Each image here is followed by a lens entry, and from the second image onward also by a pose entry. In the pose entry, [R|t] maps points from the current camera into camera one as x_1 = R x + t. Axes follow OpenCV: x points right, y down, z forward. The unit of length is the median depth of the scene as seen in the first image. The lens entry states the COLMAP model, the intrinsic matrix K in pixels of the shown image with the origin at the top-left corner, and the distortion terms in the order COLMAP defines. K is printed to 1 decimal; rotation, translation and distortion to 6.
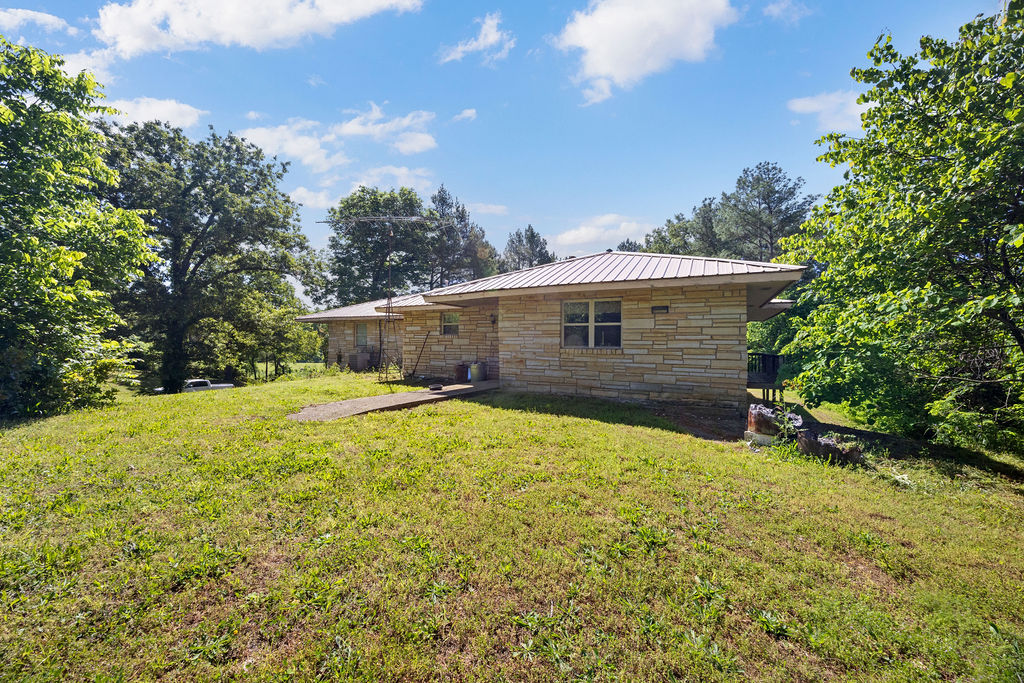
lens RADIAL K [[386.2, 0, 512.8], [0, 386.2, 340.9], [0, 0, 1]] dist [-0.001609, -0.000107]
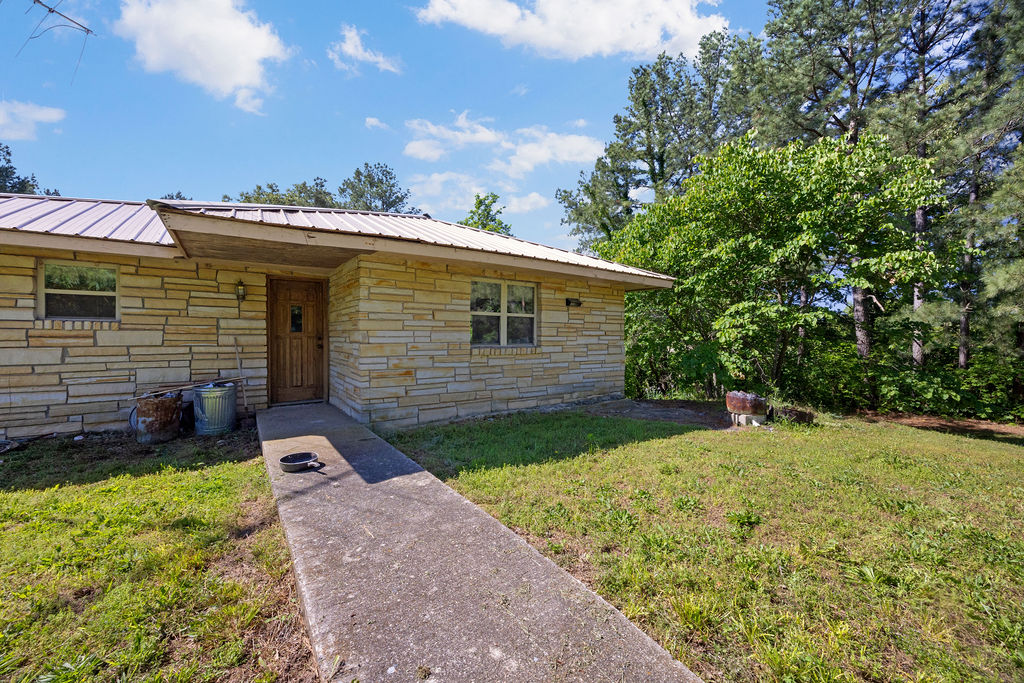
lens RADIAL K [[386.2, 0, 511.6], [0, 386.2, 337.1], [0, 0, 1]] dist [-0.001609, -0.000107]
pose [[0.458118, -0.009314, 0.888843, -0.414455], [-0.005135, 0.999901, 0.013124, -0.008701], [-0.888877, -0.010577, 0.458025, 0.596102]]
